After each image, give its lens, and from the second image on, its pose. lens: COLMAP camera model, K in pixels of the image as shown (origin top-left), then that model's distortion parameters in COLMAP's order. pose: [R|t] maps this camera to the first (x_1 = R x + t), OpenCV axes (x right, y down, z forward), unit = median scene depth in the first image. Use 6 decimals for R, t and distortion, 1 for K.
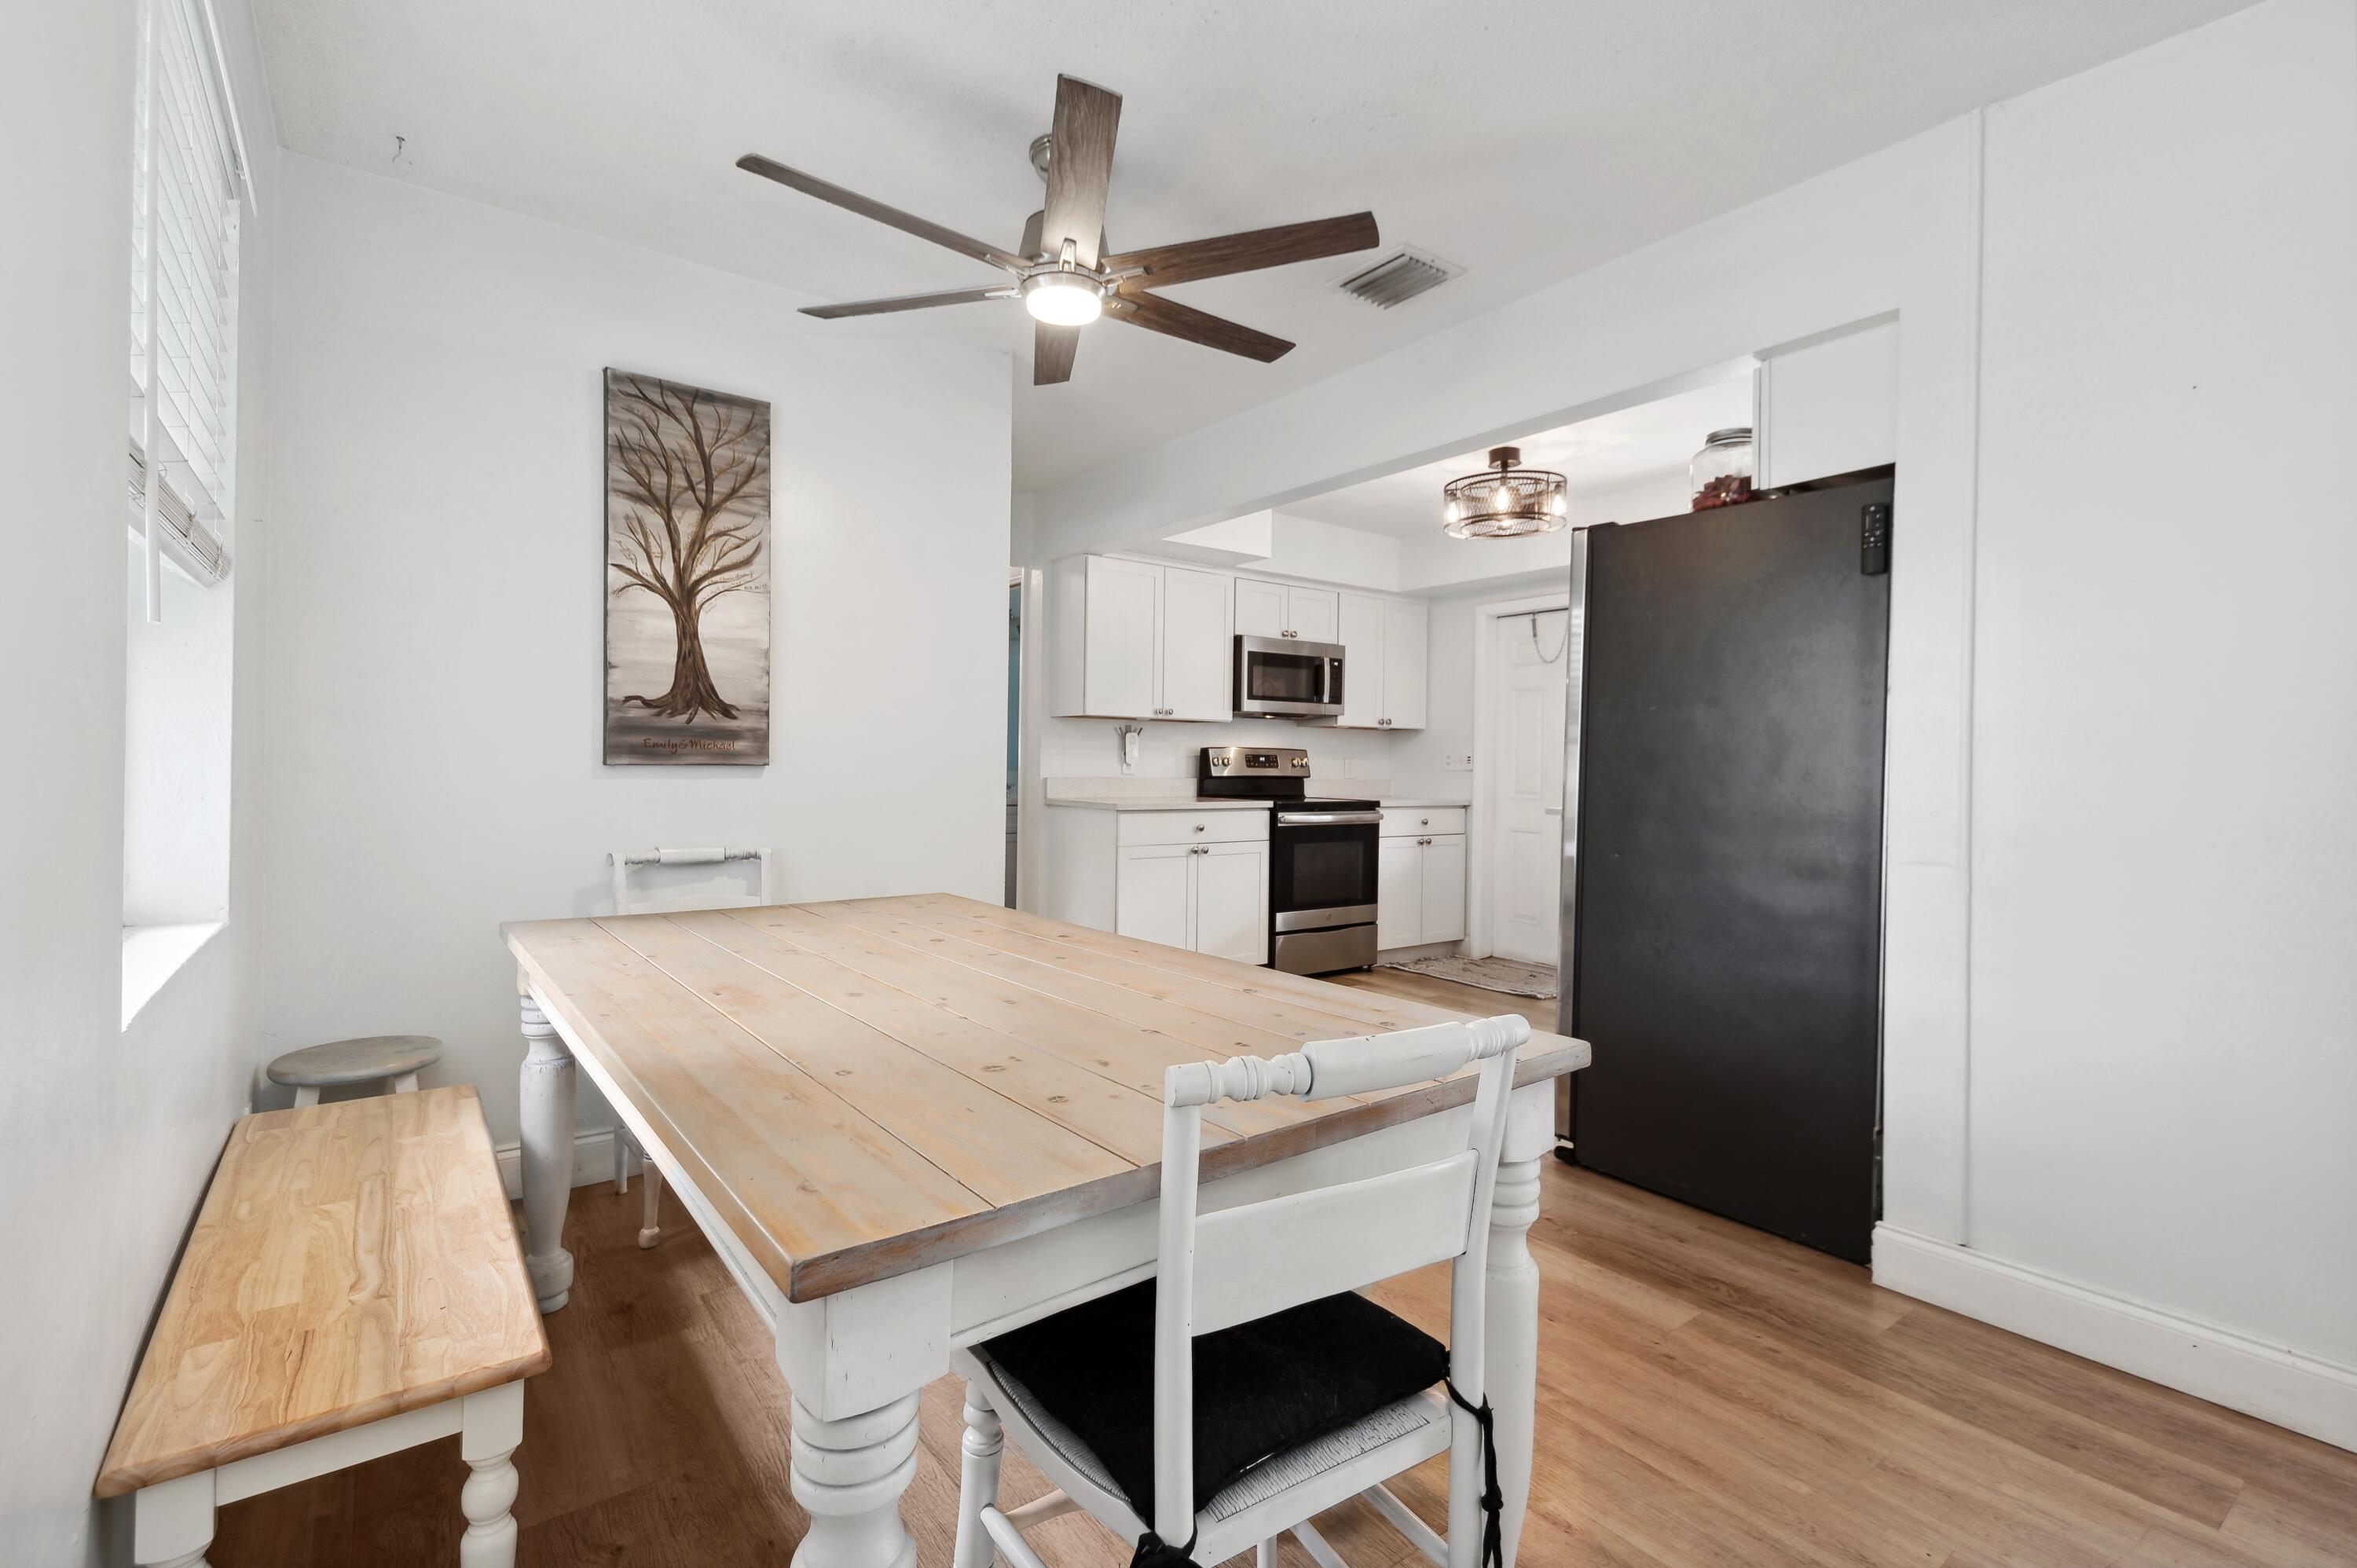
lens RADIAL K [[1059.2, 0, 1176.8], [0, 1059.2, 759.3], [0, 0, 1]] dist [0.002253, 0.000171]
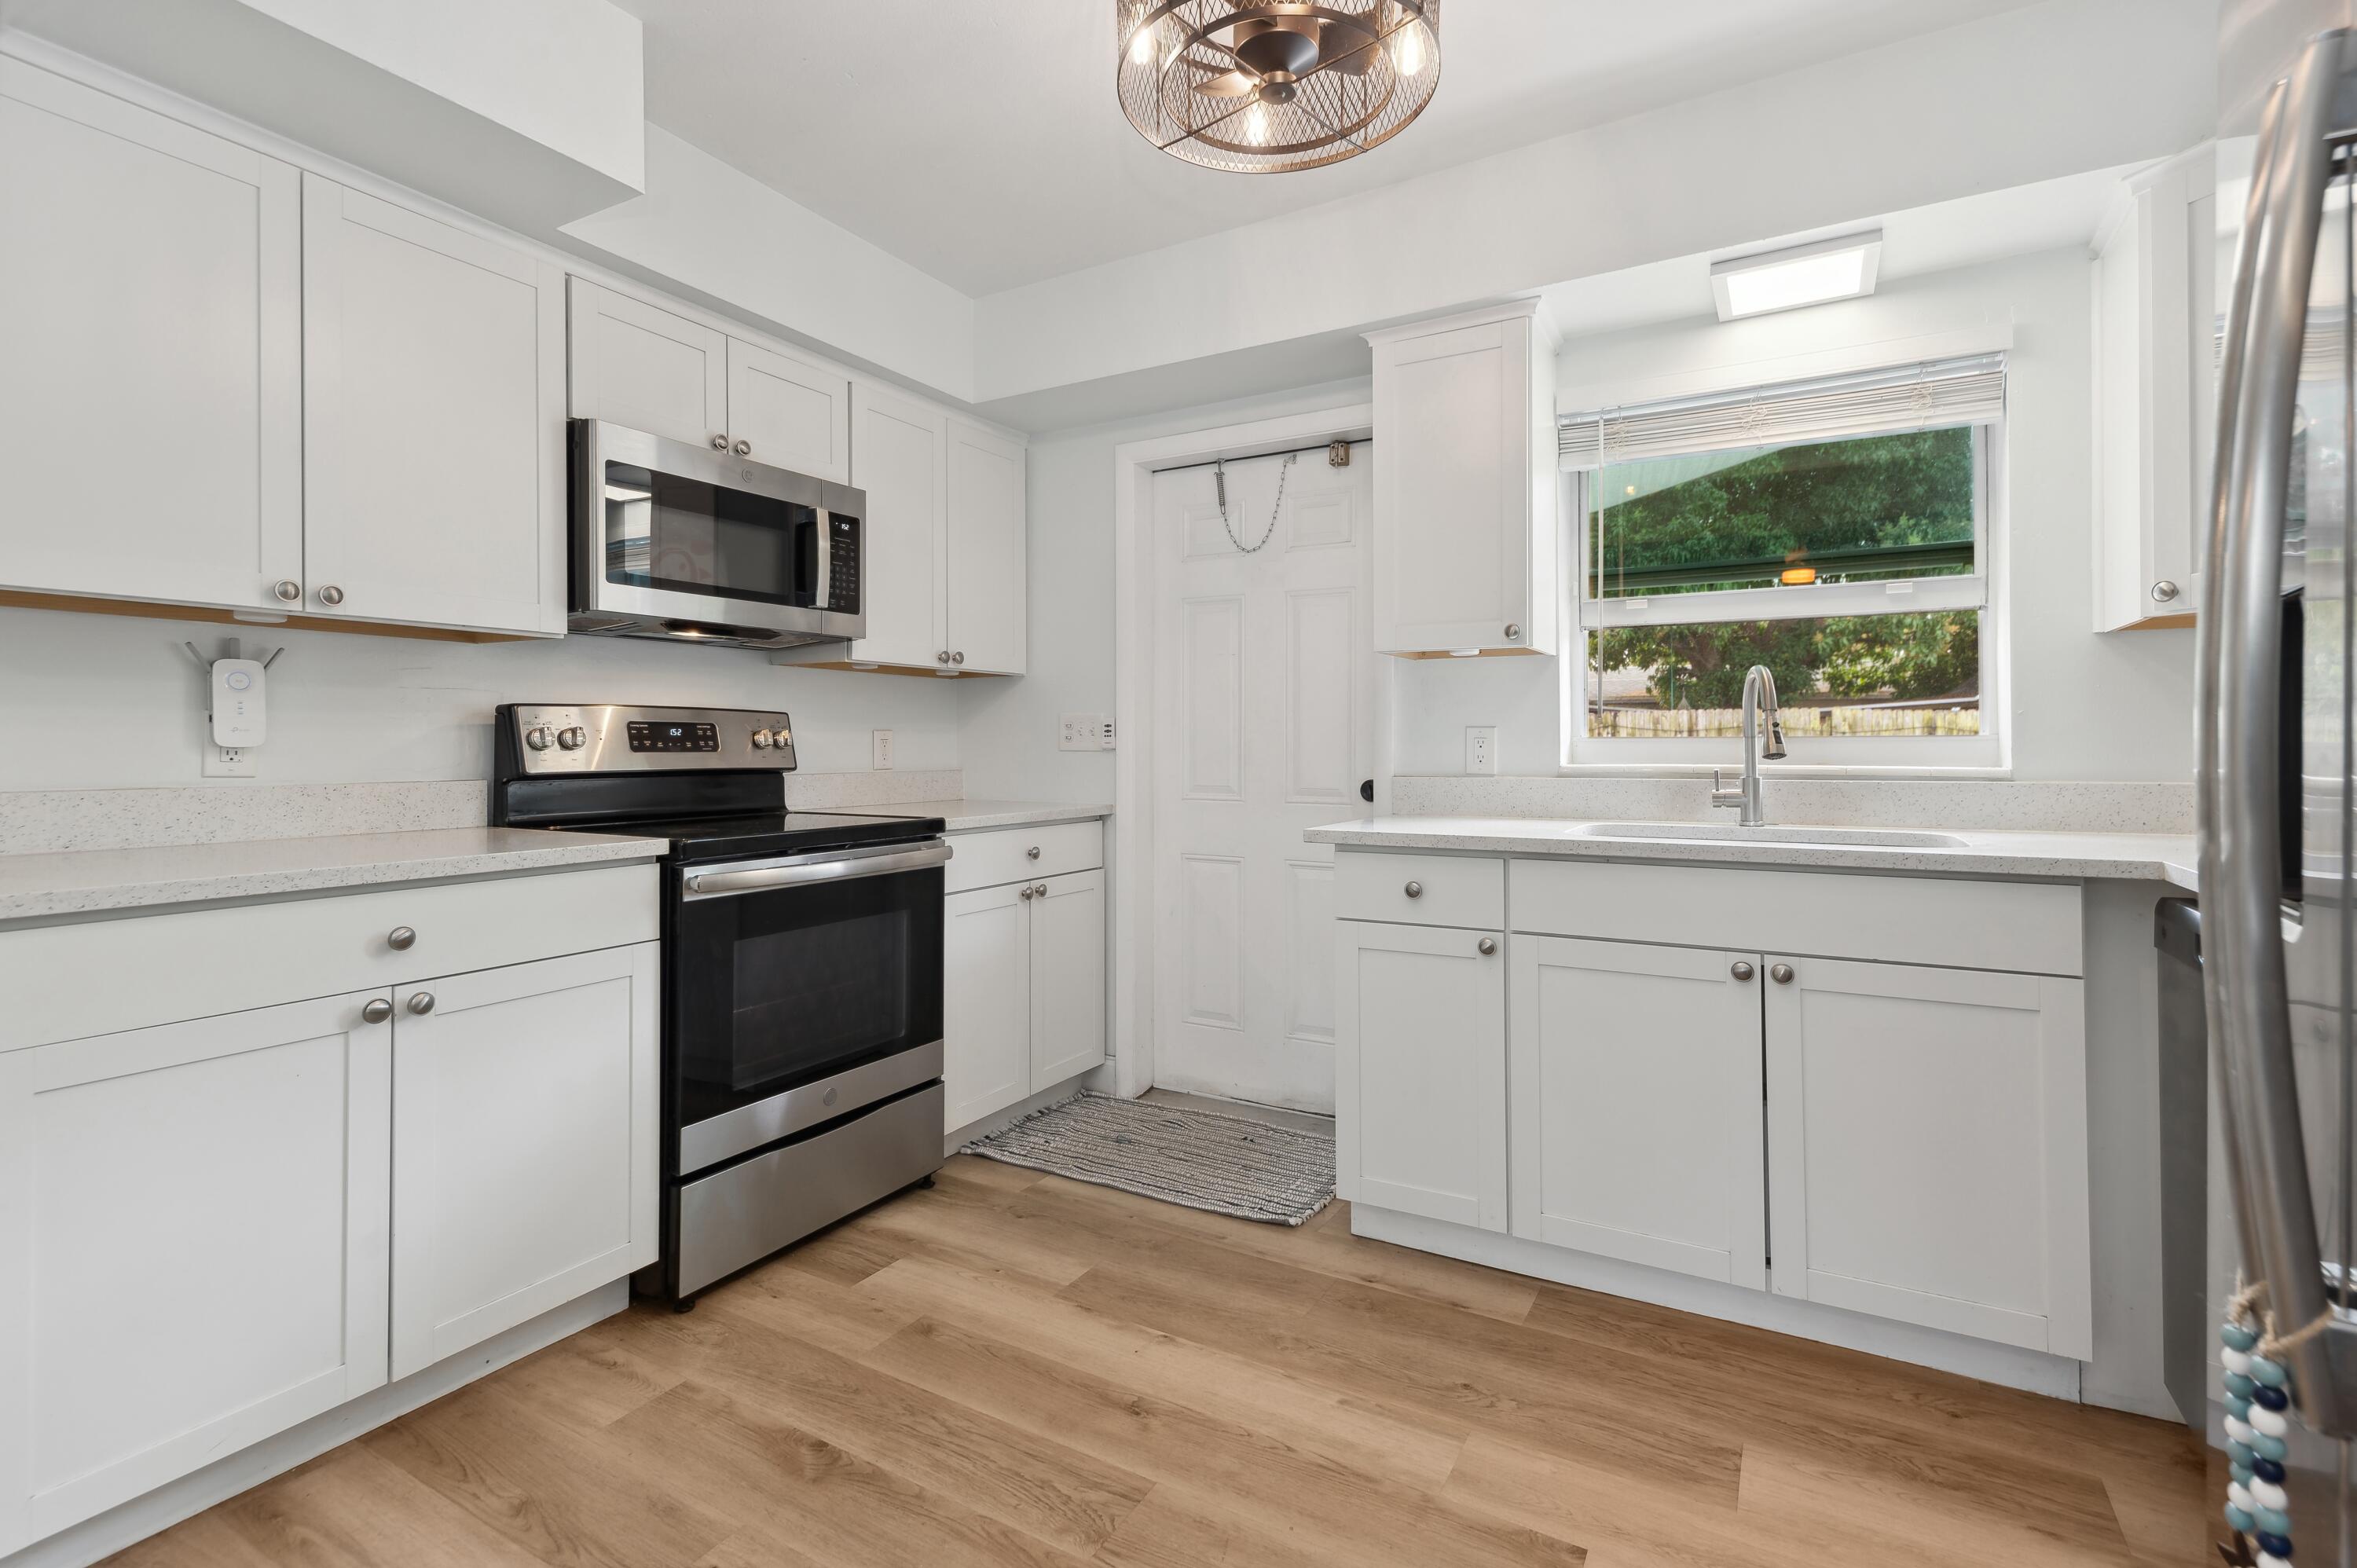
lens RADIAL K [[1059.2, 0, 1176.8], [0, 1059.2, 759.3], [0, 0, 1]] dist [0.002253, 0.000171]
pose [[0.914688, -0.018881, 0.403720, 0.095930], [0.011880, 0.999733, 0.019840, 0.004934], [-0.403986, -0.013351, 0.914668, 0.524761]]
